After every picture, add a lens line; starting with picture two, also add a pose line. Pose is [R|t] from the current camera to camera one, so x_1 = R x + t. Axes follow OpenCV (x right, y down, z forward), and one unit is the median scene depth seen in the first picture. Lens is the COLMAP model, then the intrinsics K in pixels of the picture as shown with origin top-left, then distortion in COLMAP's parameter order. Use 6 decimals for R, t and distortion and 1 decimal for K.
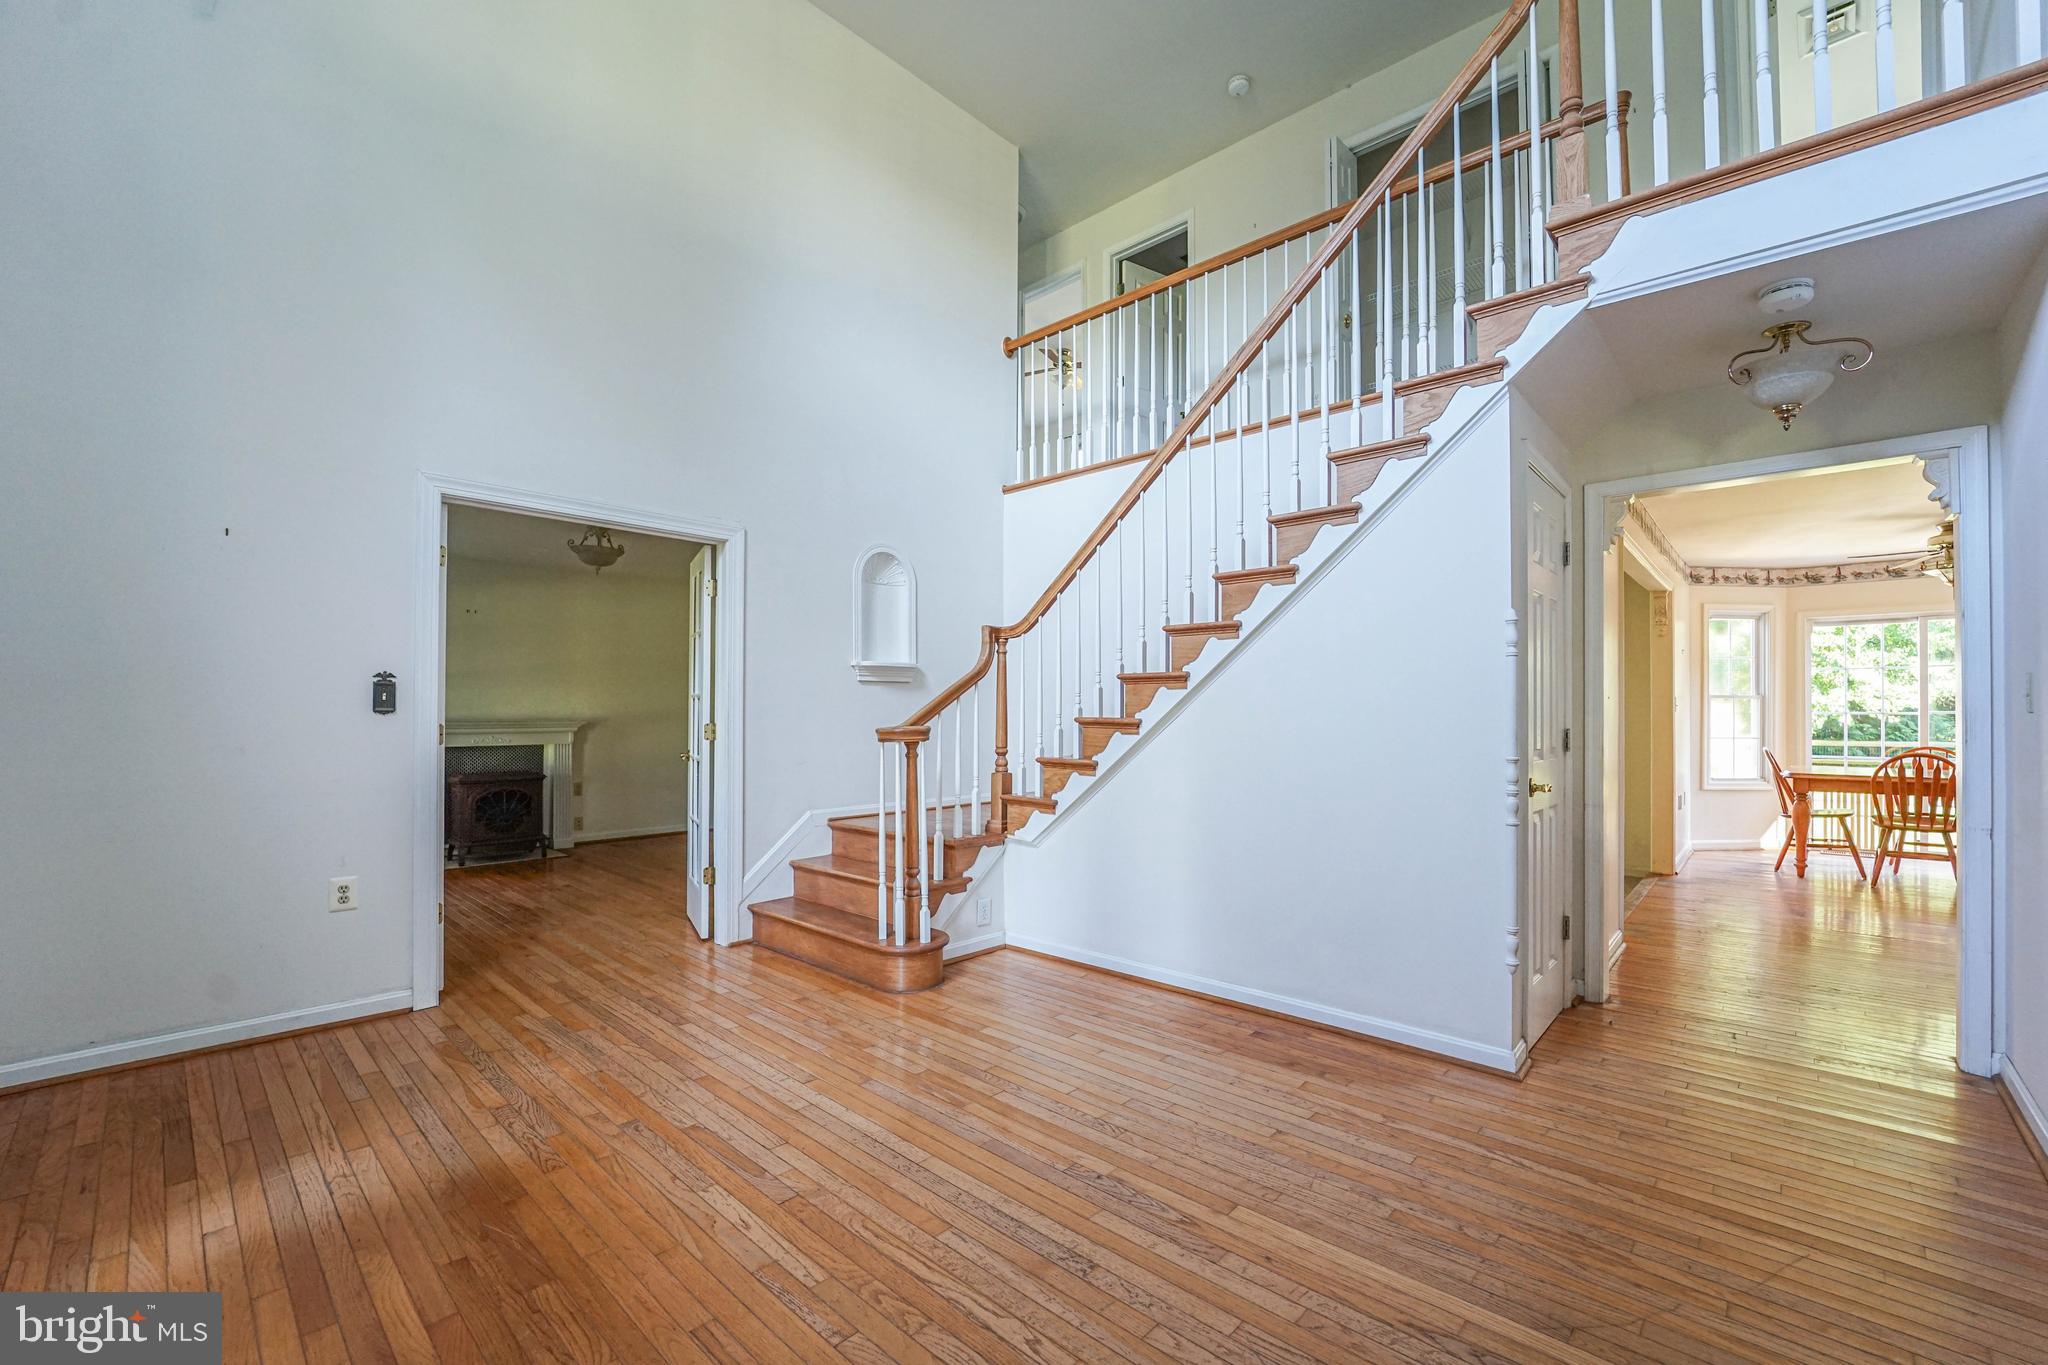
lens RADIAL K [[848.7, 0, 1054.5], [0, 848.7, 693.9], [0, 0, 1]] dist [-0.024604, 0.000932]
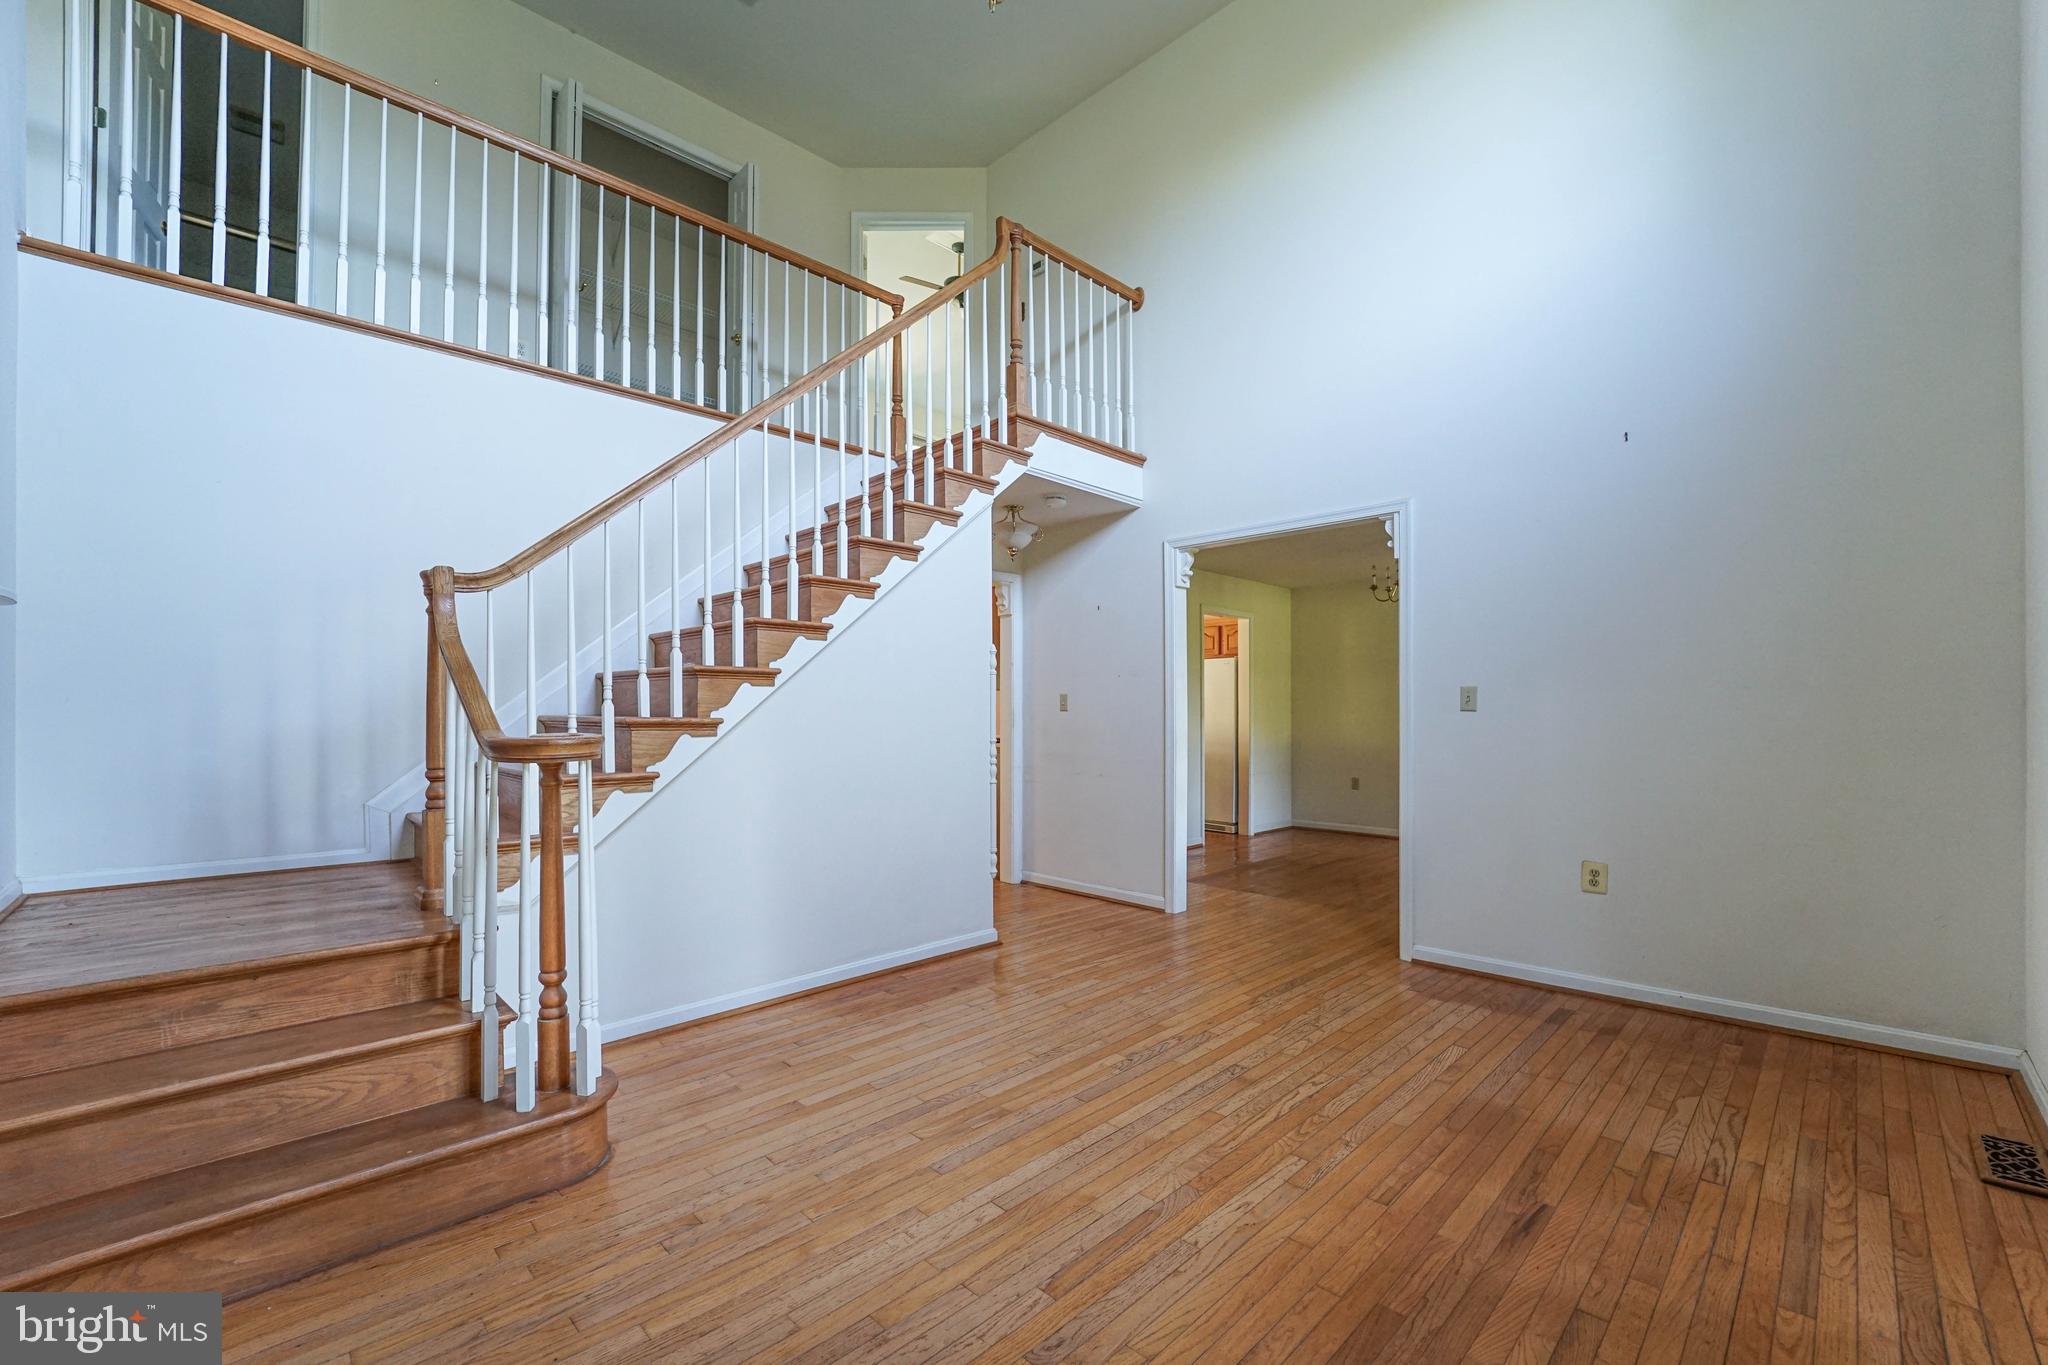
lens RADIAL K [[848.7, 0, 999.6], [0, 848.7, 711.2], [0, 0, 1]] dist [-0.024604, 0.000932]
pose [[0.058909, 0.000978, 0.998263, -1.054435], [-0.020447, 0.999791, 0.000227, 0.022439], [-0.998054, -0.020425, 0.058916, 0.928828]]
